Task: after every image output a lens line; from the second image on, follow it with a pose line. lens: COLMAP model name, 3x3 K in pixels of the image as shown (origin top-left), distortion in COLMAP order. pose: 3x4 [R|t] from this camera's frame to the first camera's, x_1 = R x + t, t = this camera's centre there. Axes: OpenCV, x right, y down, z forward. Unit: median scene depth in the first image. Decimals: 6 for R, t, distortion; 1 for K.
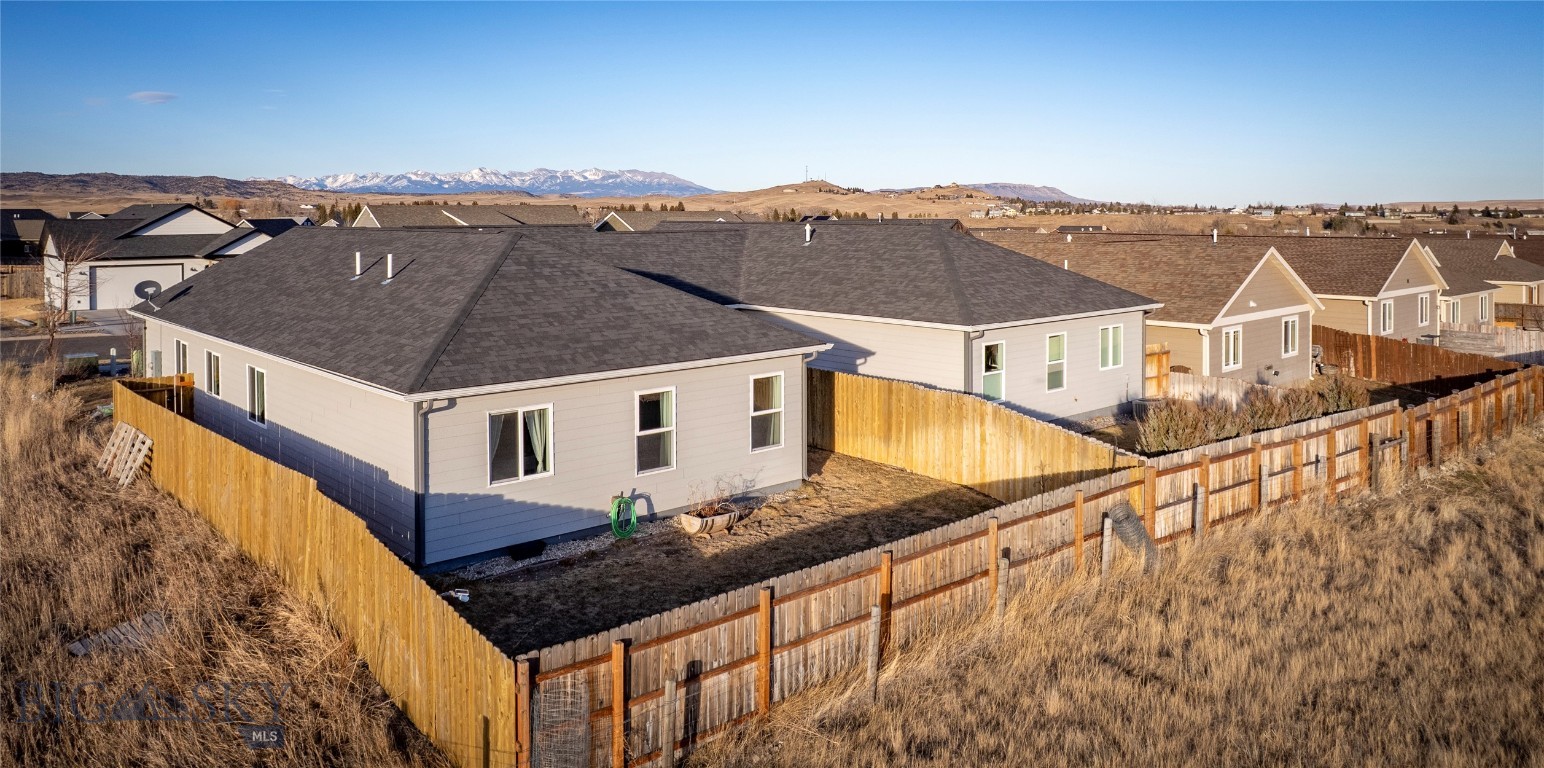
lens RADIAL K [[1099.2, 0, 702.8], [0, 1099.2, 210.0], [0, 0, 1]] dist [-0.047207, -0.001625]
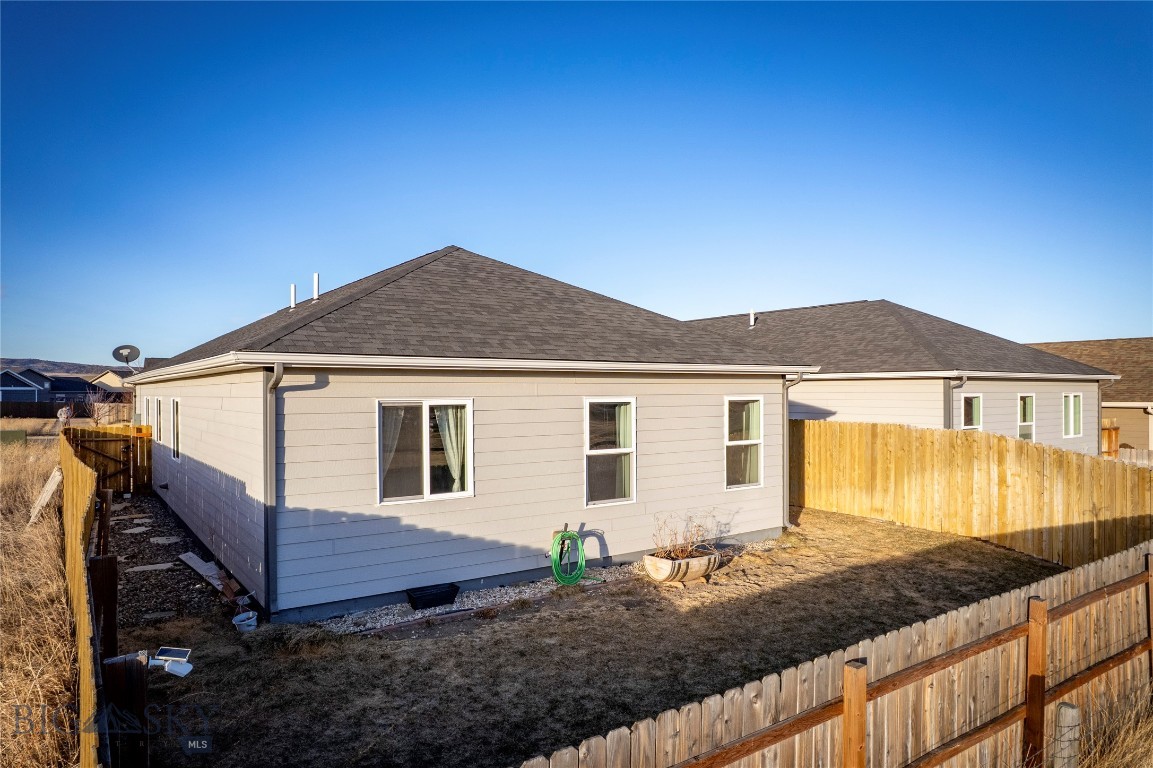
lens RADIAL K [[749.1, 0, 576.5], [0, 749.1, 384.0], [0, 0, 1]] dist [-0.061079, 0.045744]
pose [[0.996486, -0.001379, -0.083745, -0.022680], [0.000557, 0.999951, -0.009843, 0.160814], [0.083755, 0.009762, 0.996439, 0.471334]]
